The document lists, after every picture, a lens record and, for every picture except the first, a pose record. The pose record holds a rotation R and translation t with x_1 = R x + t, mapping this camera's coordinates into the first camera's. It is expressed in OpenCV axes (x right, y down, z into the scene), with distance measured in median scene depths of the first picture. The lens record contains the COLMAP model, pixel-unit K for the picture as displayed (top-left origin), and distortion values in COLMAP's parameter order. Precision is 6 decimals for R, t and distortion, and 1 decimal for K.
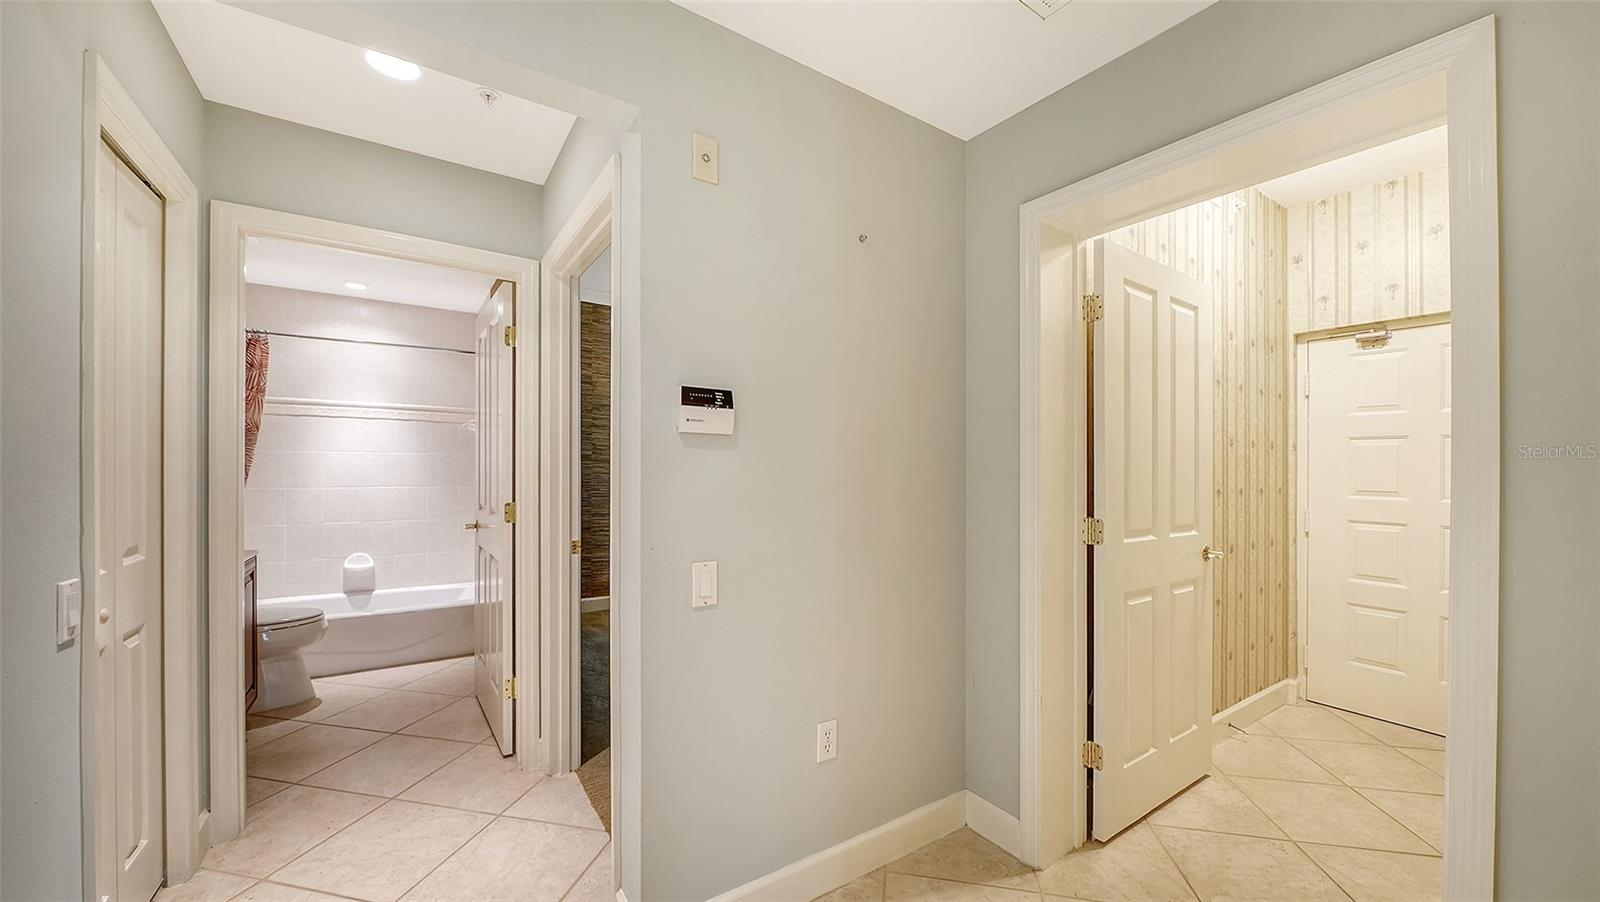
lens RADIAL K [[614.1, 0, 796.0], [0, 614.1, 462.4], [0, 0, 1]] dist [-0.000531, -0.000418]
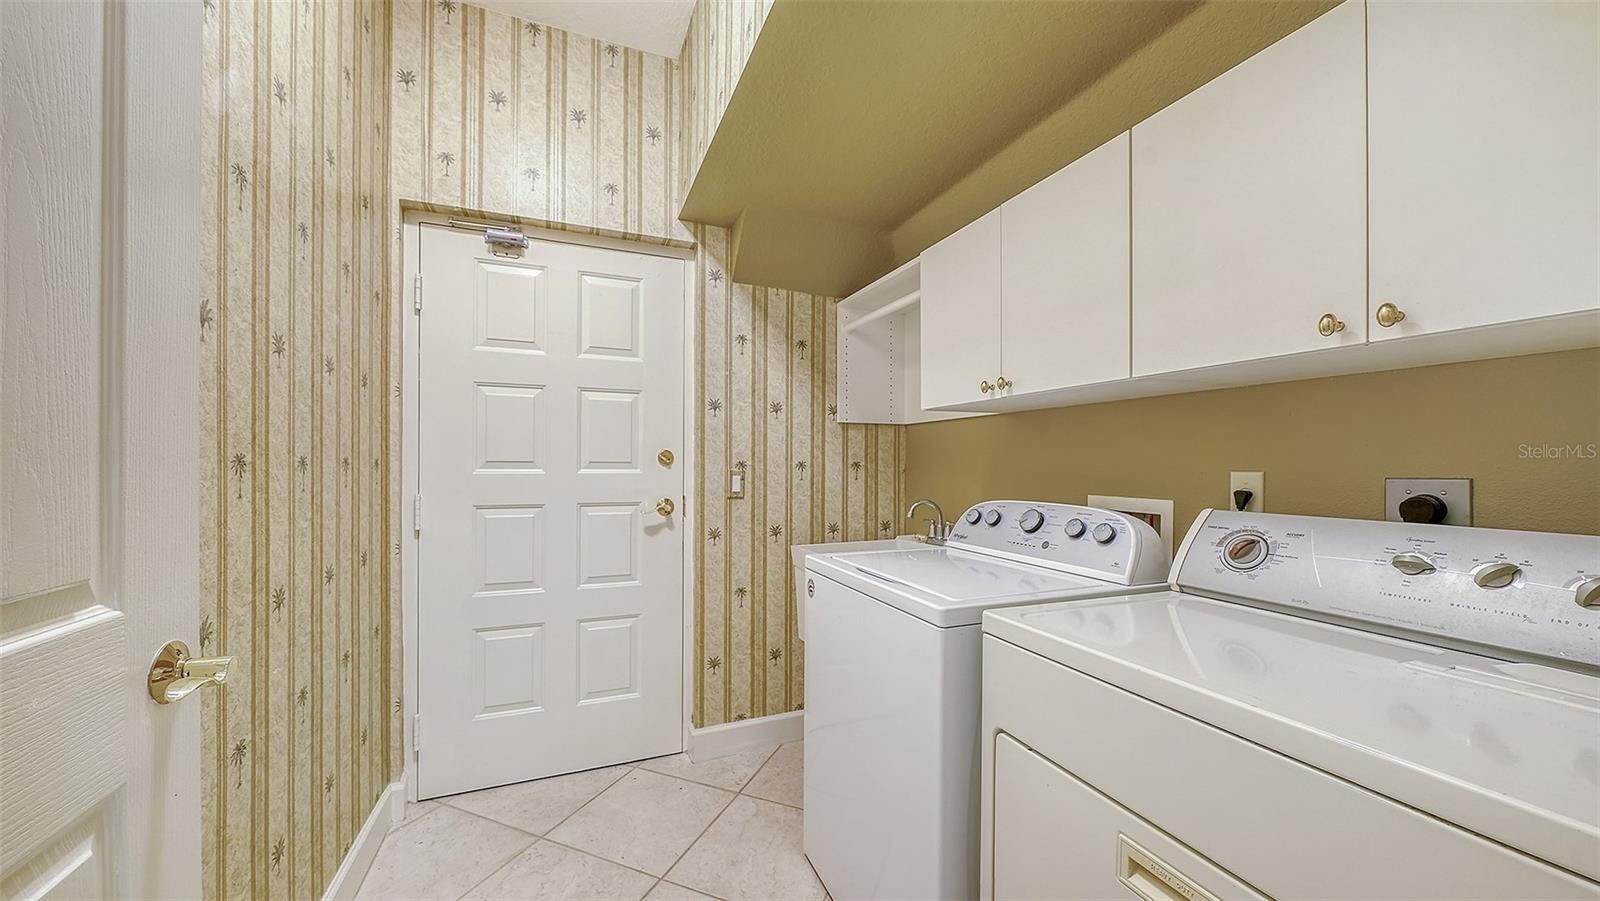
lens RADIAL K [[557.0, 0, 790.6], [0, 557.0, 456.4], [0, 0, 1]] dist [-0.011587, 0.000226]
pose [[0.220770, -0.000516, 0.975326, 0.384813], [-0.002922, 0.999995, 0.001190, 0.038540], [-0.975322, -0.003113, 0.220767, 0.528213]]
